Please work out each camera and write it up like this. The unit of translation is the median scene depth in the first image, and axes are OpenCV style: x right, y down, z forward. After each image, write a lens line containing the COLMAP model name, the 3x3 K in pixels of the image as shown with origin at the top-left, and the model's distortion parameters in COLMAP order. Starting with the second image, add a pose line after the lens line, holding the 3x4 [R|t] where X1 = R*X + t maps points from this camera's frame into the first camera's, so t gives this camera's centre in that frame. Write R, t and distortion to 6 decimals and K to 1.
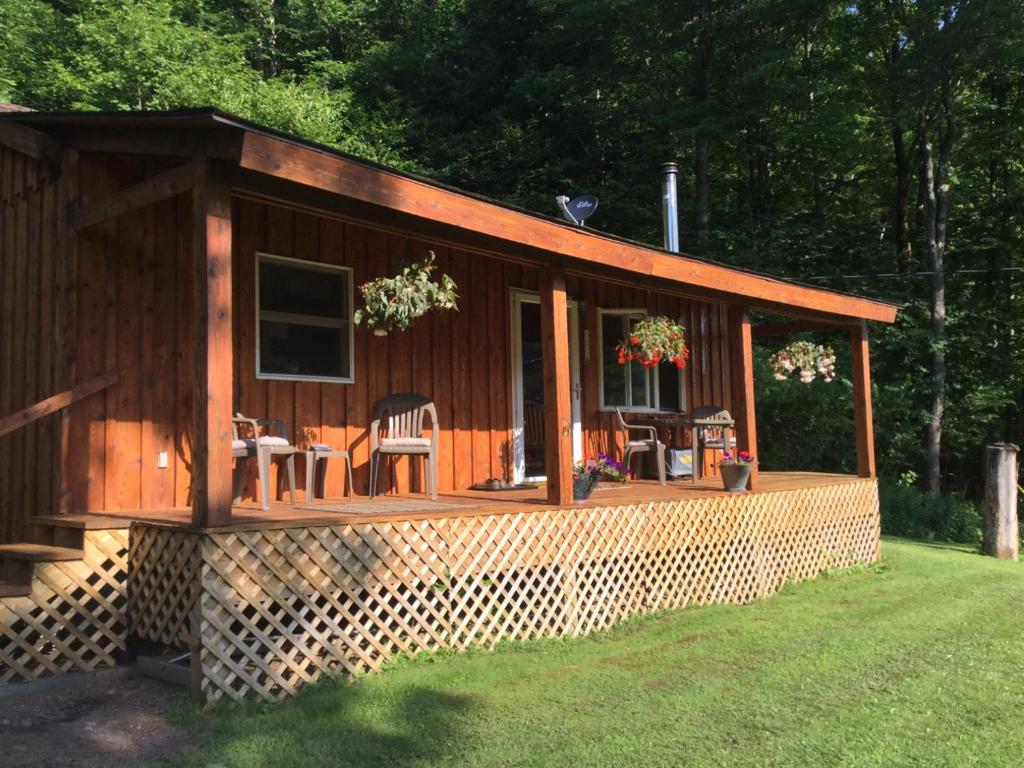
lens RADIAL K [[918.3, 0, 511.8], [0, 918.3, 378.5], [0, 0, 1]] dist [0.046830, -0.075704]
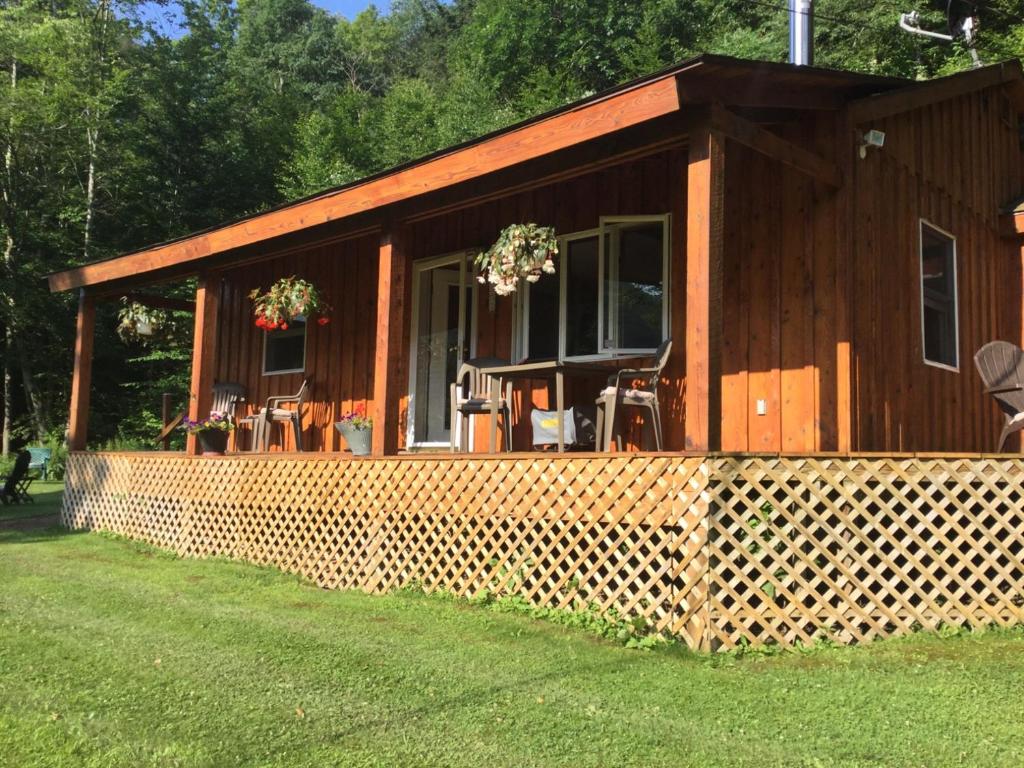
lens RADIAL K [[918.3, 0, 511.8], [0, 918.3, 378.5], [0, 0, 1]] dist [0.046830, -0.075704]
pose [[-0.021454, -0.077541, -0.996758, 1.042789], [0.061791, 0.994979, -0.078732, 0.124083], [0.997858, -0.063280, -0.016555, 1.130990]]
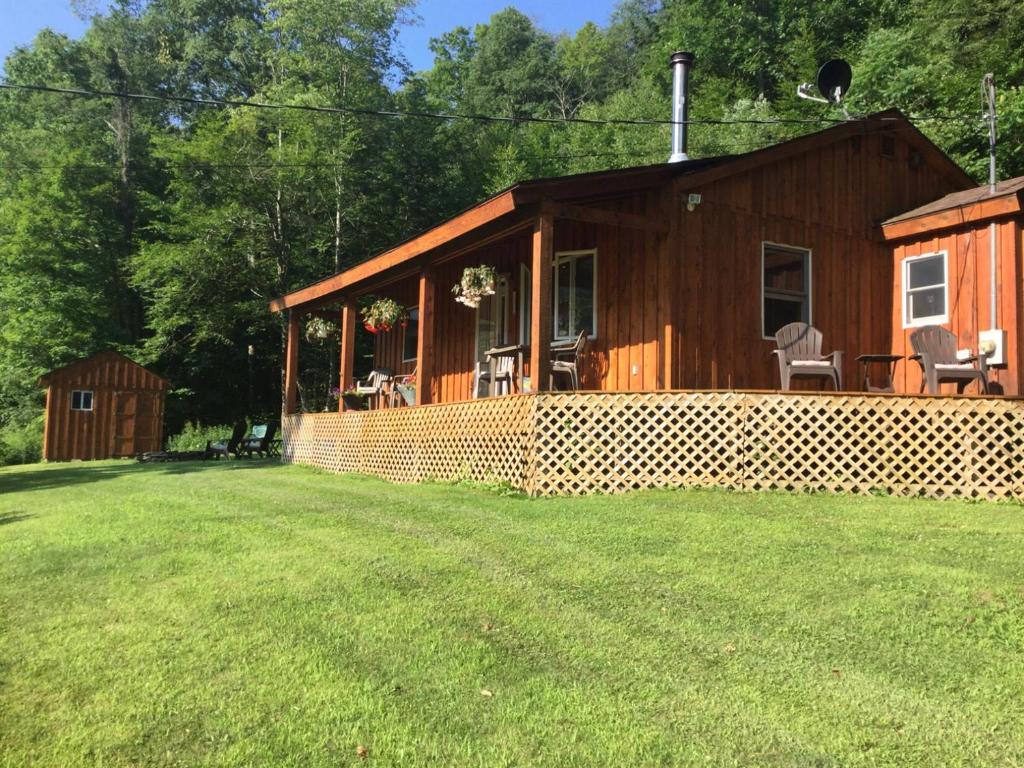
lens RADIAL K [[918.3, 0, 511.8], [0, 918.3, 378.5], [0, 0, 1]] dist [0.046830, -0.075704]
pose [[-0.301975, -0.065532, -0.951061, 1.642513], [0.062489, 0.994128, -0.088340, 0.239583], [0.951266, -0.086107, -0.296107, 1.671743]]
